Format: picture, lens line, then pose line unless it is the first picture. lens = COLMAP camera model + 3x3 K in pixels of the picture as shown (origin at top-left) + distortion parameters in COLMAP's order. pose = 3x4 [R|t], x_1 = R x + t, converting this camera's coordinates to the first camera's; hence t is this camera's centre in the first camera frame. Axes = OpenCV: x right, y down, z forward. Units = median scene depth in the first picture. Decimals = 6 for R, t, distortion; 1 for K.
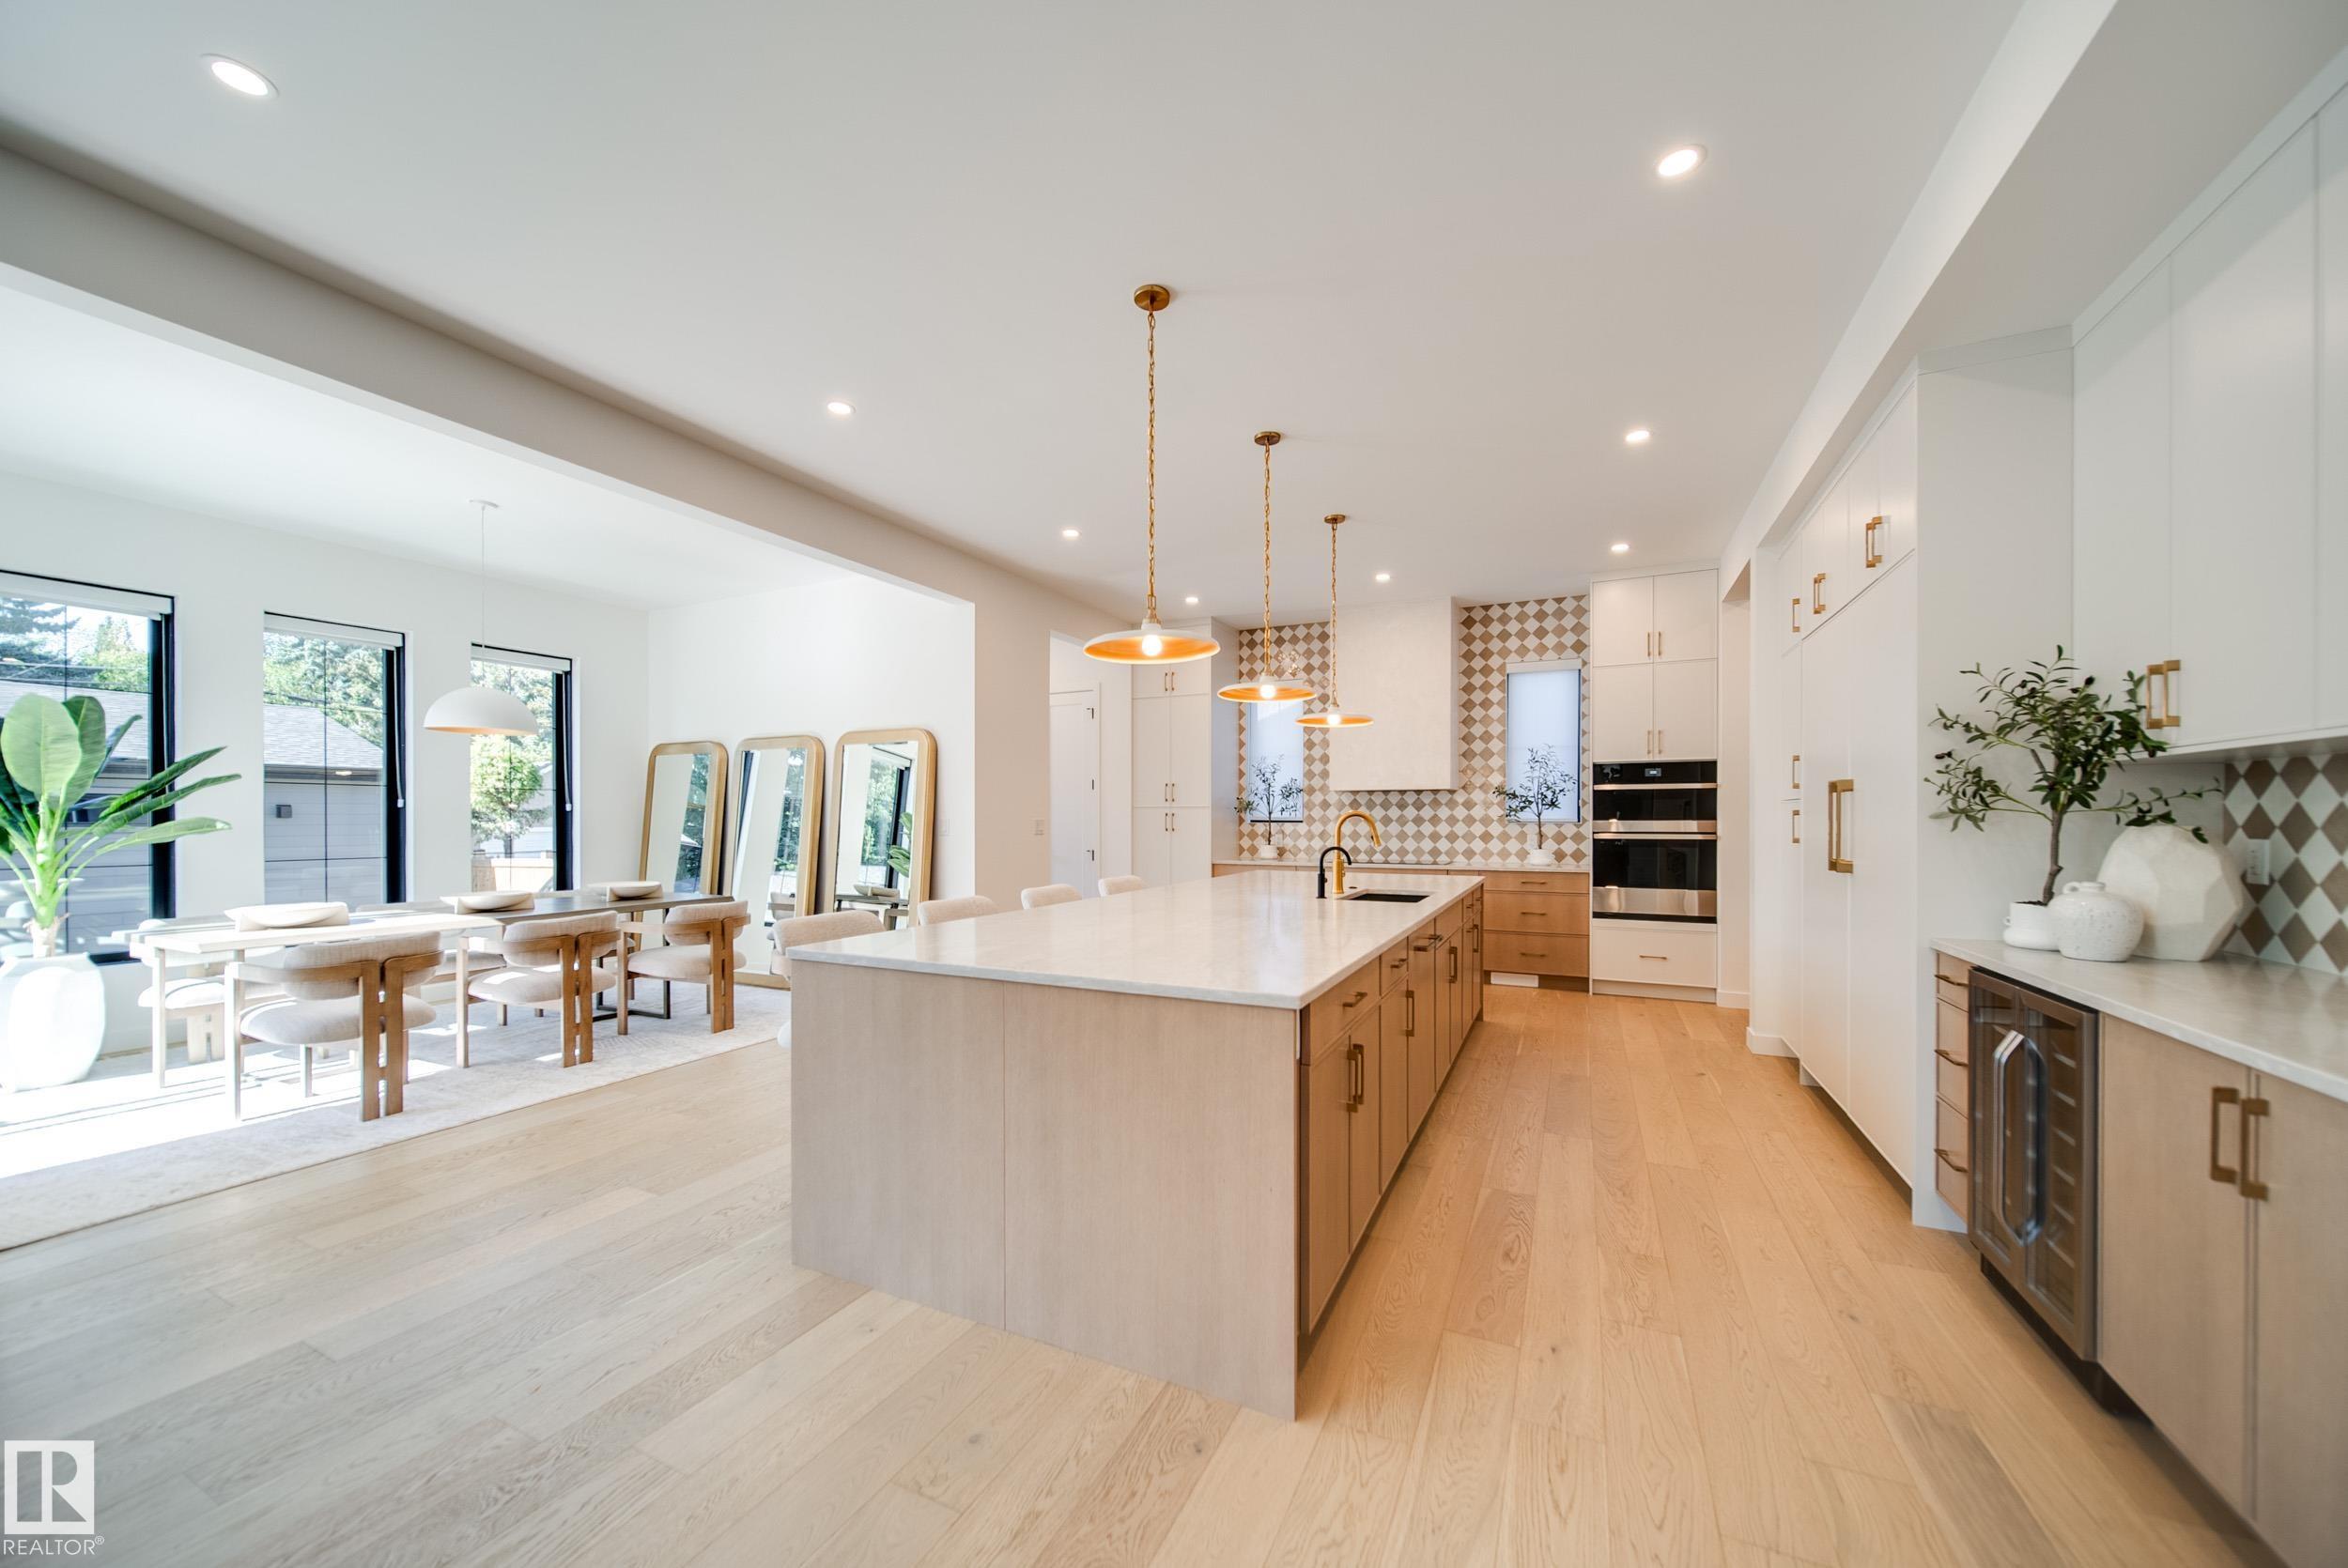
lens RADIAL K [[836.7, 0, 1177.0], [0, 836.7, 819.8], [0, 0, 1]] dist [0.001435, -0.001945]
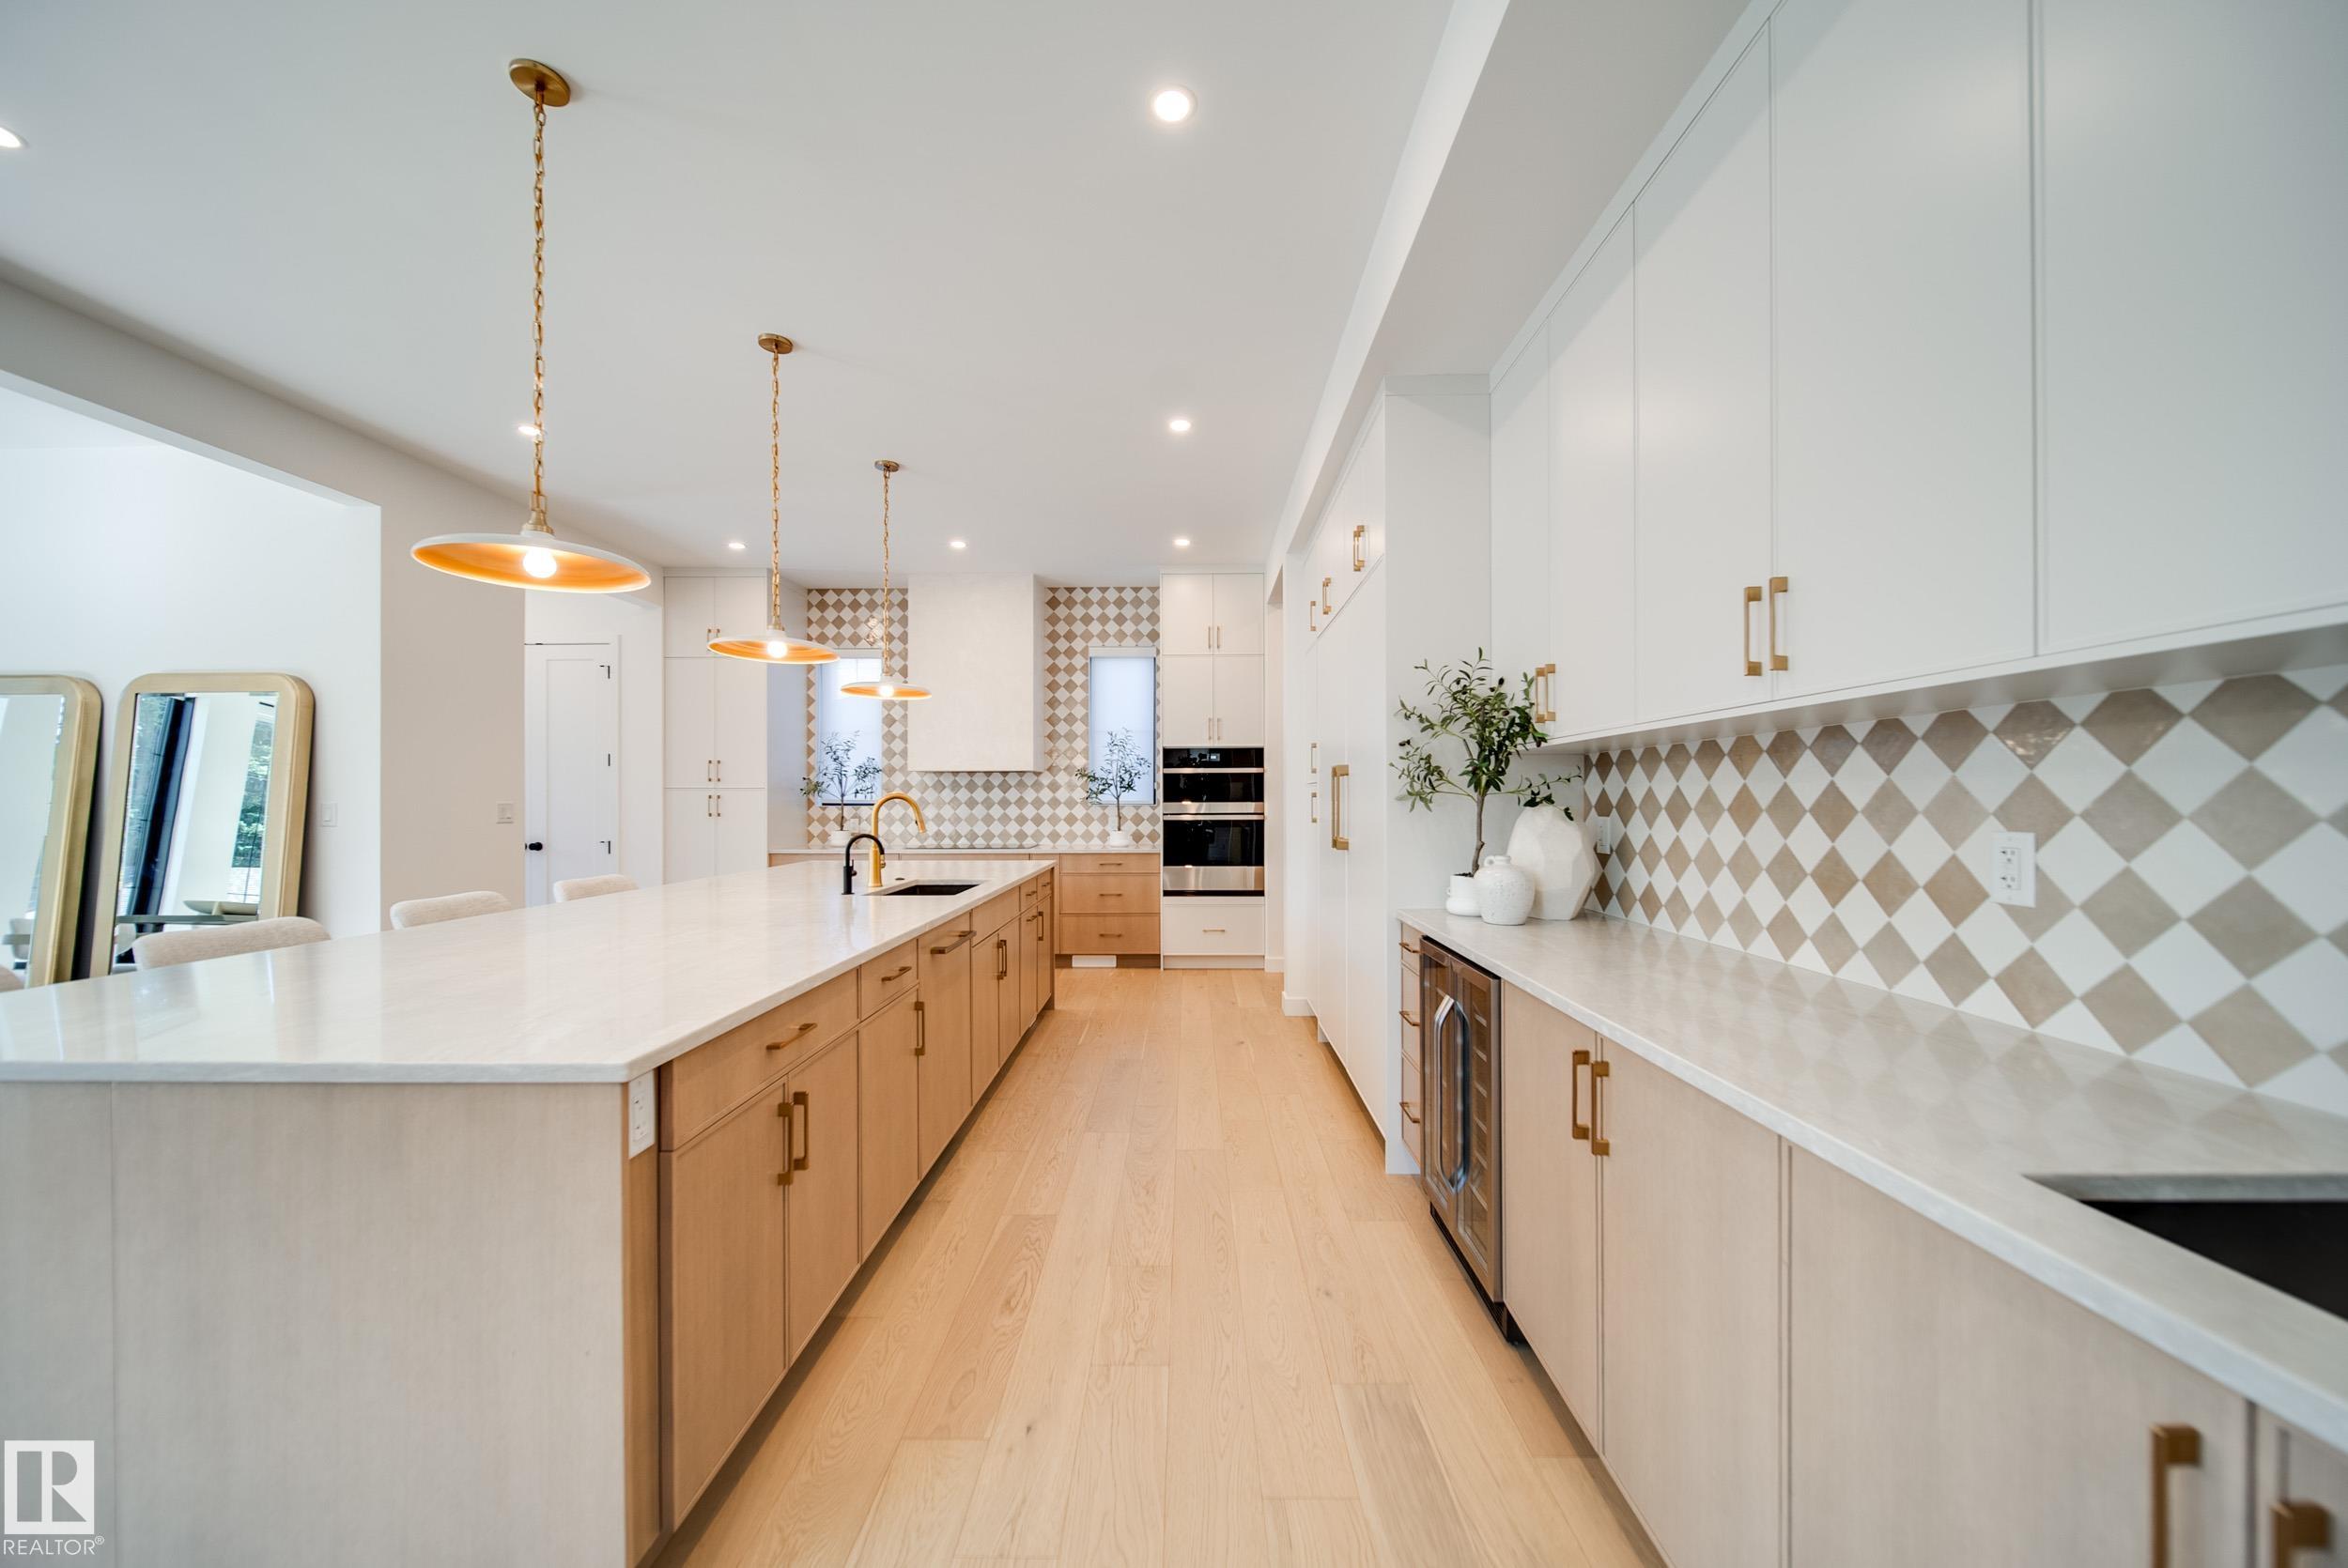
lens RADIAL K [[829.9, 0, 1173.4], [0, 829.9, 795.8], [0, 0, 1]] dist [-0.000563, 0.000053]
pose [[0.908162, 0.000144, 0.418620, 0.110214], [0.003040, 0.999971, -0.006938, -0.000442], [-0.418609, 0.007574, 0.908135, 0.081733]]
